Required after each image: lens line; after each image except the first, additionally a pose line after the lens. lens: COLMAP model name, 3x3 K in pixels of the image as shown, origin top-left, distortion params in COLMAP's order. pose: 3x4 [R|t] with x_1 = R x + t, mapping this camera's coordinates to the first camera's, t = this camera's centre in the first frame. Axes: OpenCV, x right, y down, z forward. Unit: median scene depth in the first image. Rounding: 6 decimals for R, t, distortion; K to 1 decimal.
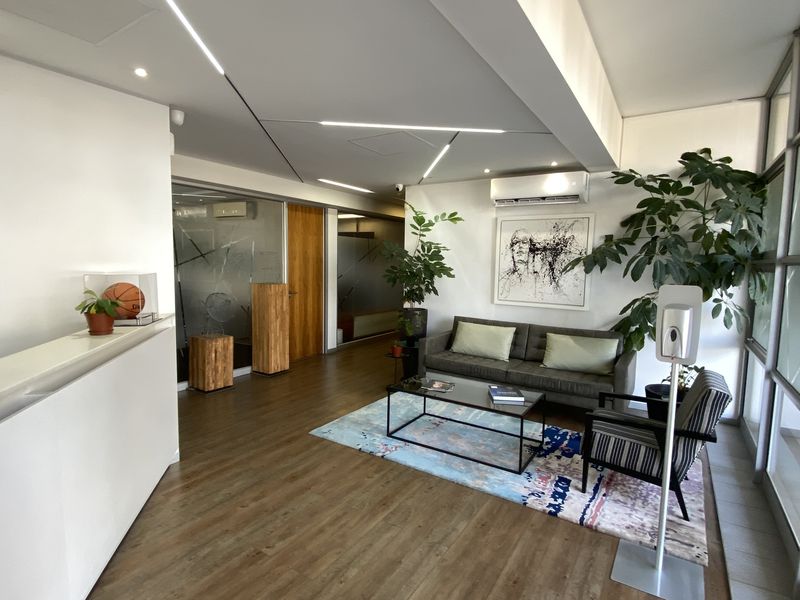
lens RADIAL K [[433.7, 0, 396.3], [0, 433.7, 298.7], [0, 0, 1]] dist [0.005802, -0.000835]
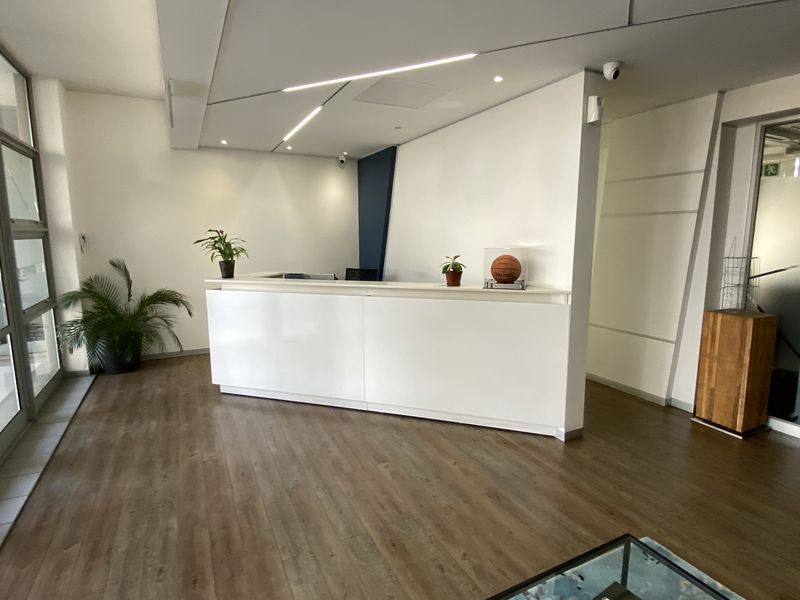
lens RADIAL K [[433.7, 0, 395.9], [0, 433.7, 298.4], [0, 0, 1]] dist [0.005802, -0.000835]
pose [[-0.513189, 0.121161, -0.849681, 0.650597], [-0.082715, 0.978396, 0.189474, -0.129786], [0.854281, 0.167517, -0.492080, 1.455394]]
